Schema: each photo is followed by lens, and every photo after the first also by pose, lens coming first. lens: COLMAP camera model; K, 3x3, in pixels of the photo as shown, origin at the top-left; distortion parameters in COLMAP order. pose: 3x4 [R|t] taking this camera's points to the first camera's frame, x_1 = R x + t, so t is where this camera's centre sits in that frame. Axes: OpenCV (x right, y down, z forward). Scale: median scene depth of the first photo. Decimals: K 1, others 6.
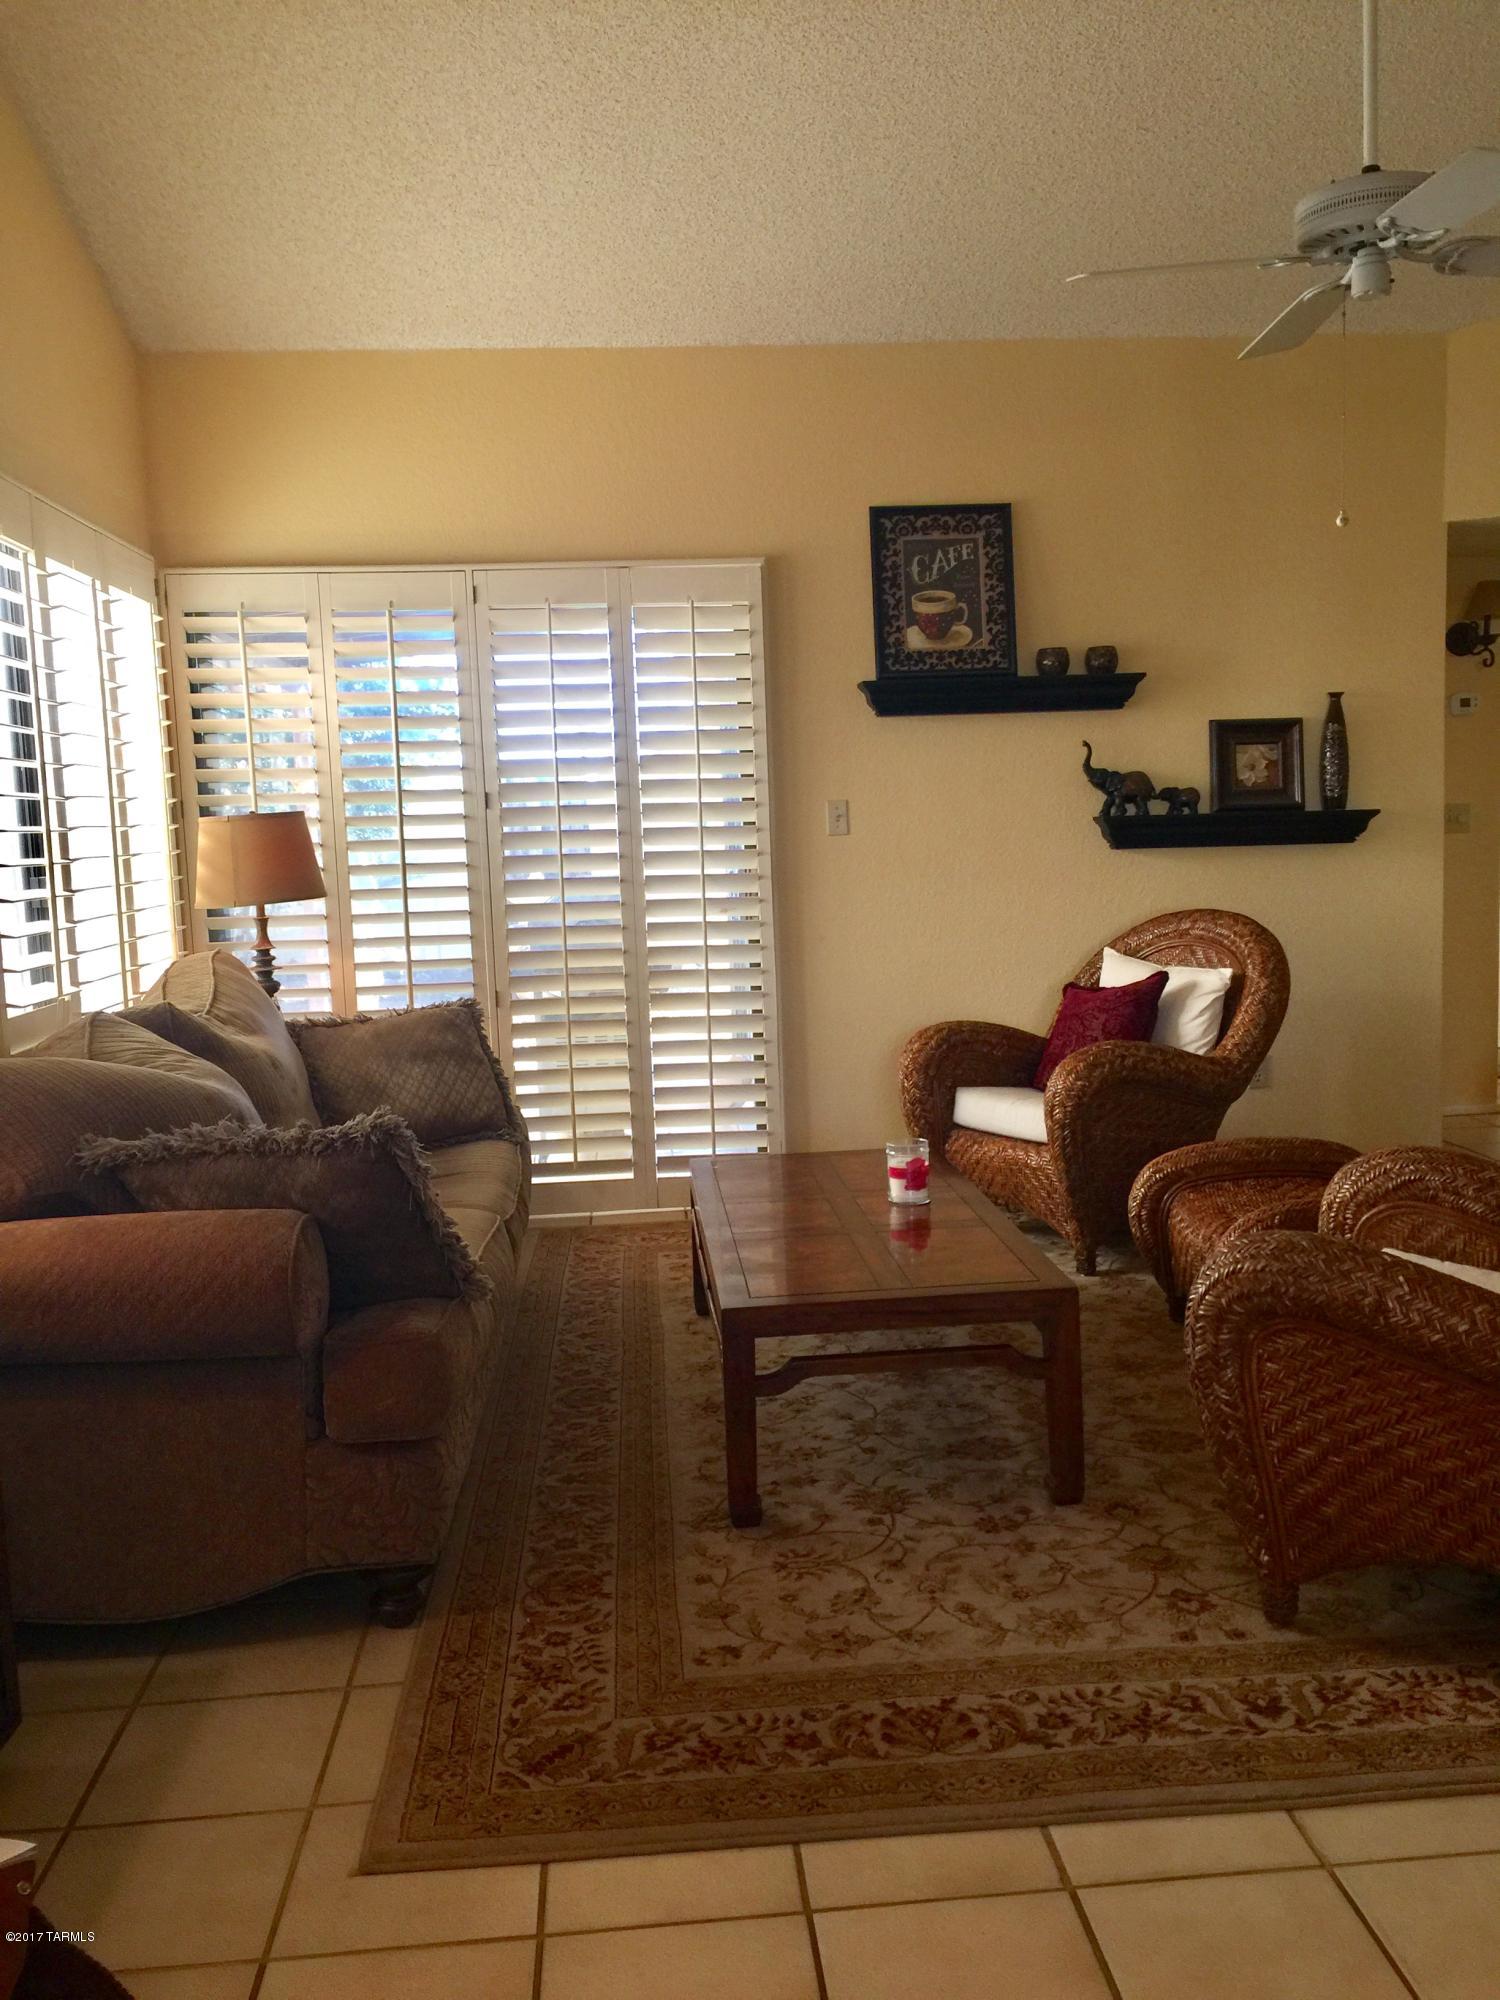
lens RADIAL K [[1732.4, 0, 748.6], [0, 1732.4, 991.3], [0, 0, 1]] dist [0.075055, -0.093922]
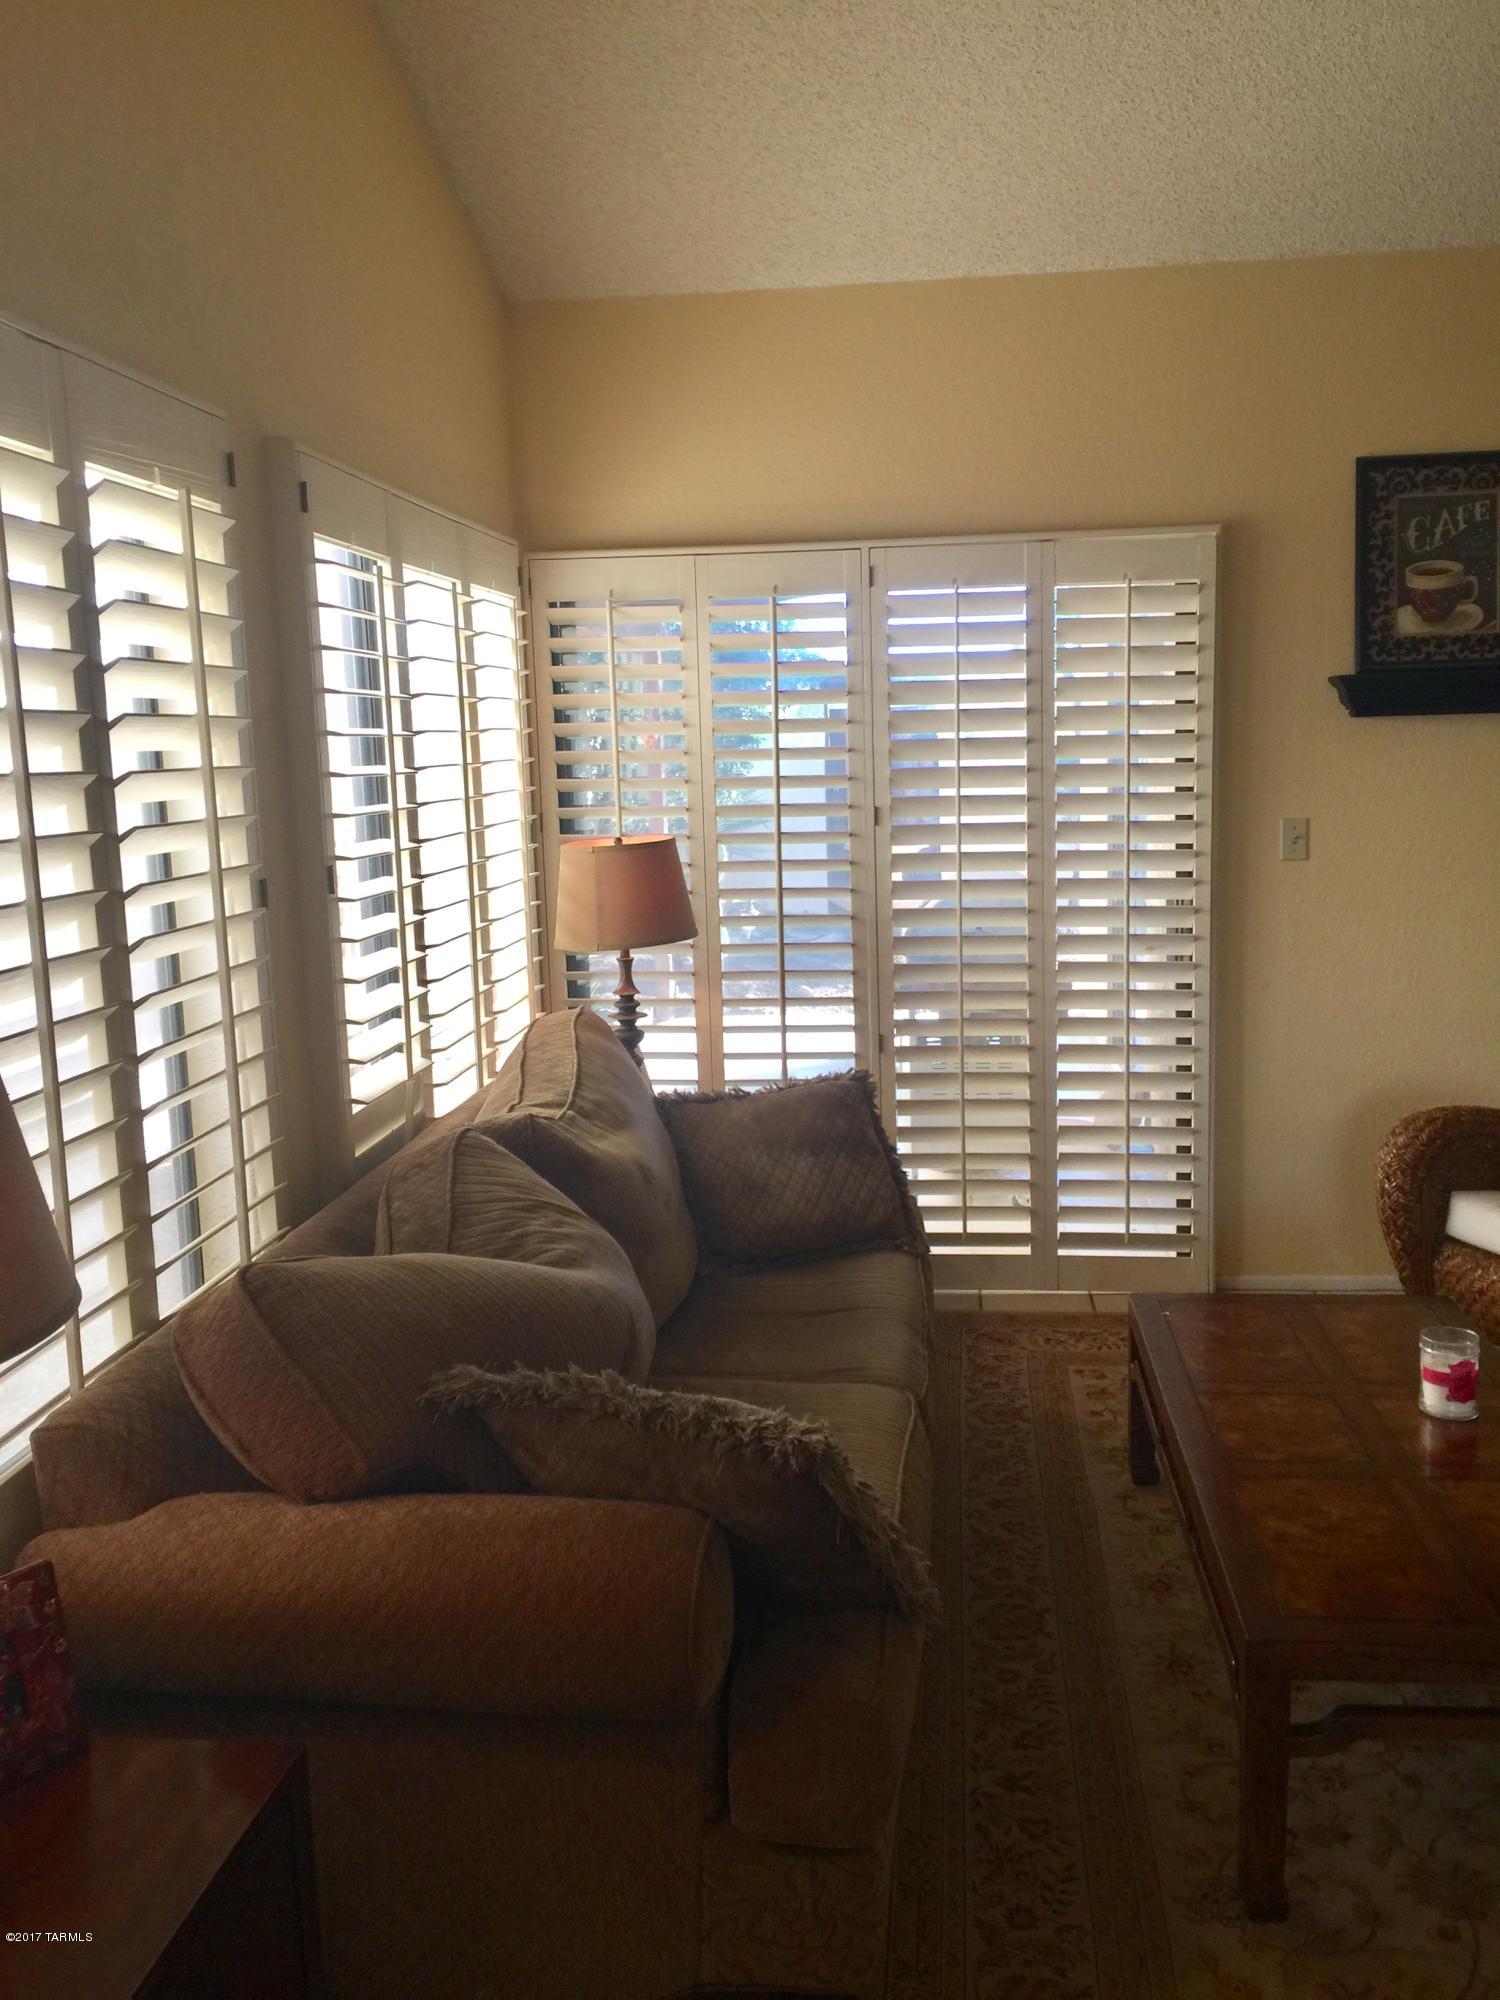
lens RADIAL K [[1699.2, 0, 749.7], [0, 1699.2, 983.9], [0, 0, 1]] dist [0.082875, -0.101013]
pose [[0.983257, 0.036605, -0.178508, -0.062906], [-0.026736, 0.997994, 0.057381, -0.079164], [0.180251, -0.051648, 0.982264, 0.161894]]
